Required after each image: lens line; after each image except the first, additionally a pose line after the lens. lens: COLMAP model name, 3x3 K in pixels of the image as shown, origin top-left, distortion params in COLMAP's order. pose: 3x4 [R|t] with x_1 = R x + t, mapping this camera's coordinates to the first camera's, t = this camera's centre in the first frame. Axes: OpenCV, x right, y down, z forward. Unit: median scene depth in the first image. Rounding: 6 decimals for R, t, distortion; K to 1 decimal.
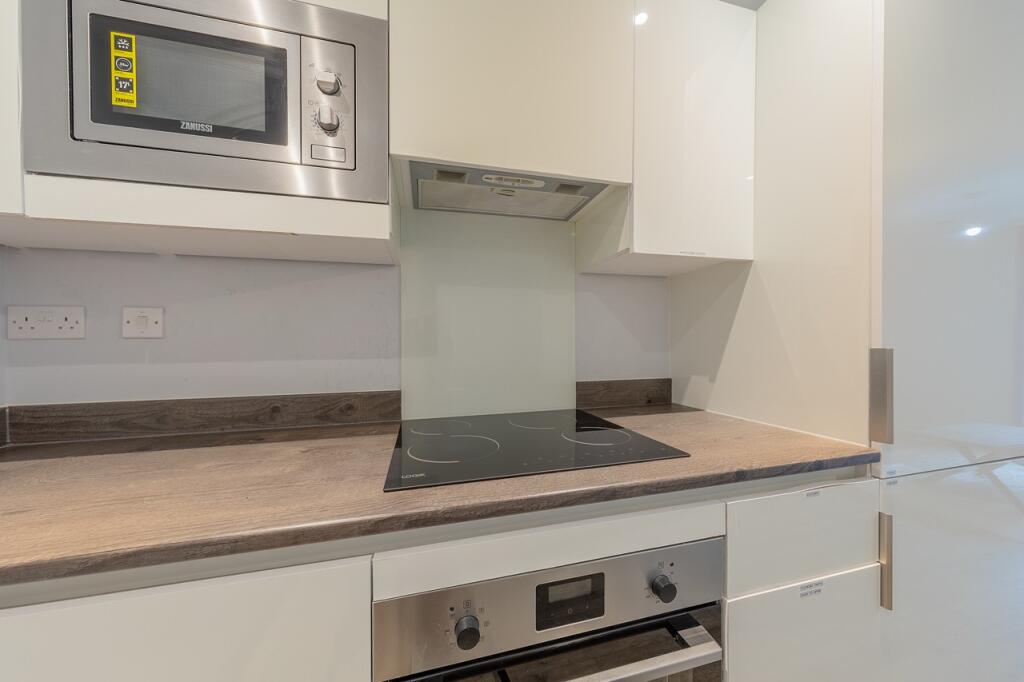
lens RADIAL K [[340.7, 0, 512.2], [0, 340.7, 344.2], [0, 0, 1]] dist [0.006786, -0.000045]
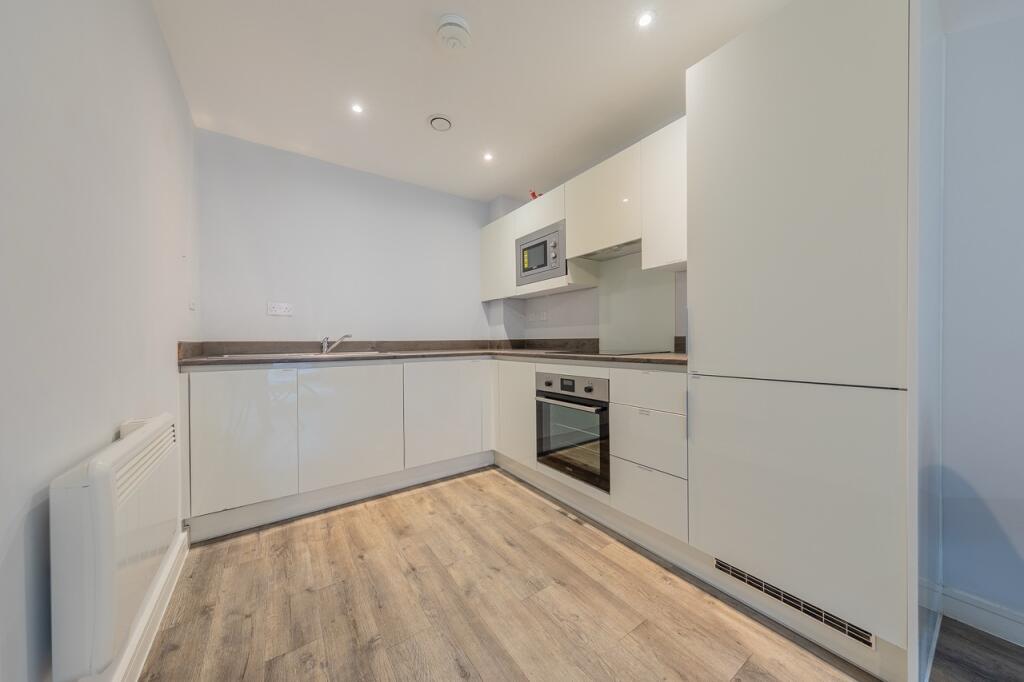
lens RADIAL K [[340.7, 0, 512.2], [0, 340.7, 344.2], [0, 0, 1]] dist [0.006786, -0.000045]
pose [[0.352193, 0.020090, -0.935712, 2.670194], [0.021264, 0.999340, 0.029460, 0.145664], [0.935686, -0.030273, 0.351533, -0.663928]]
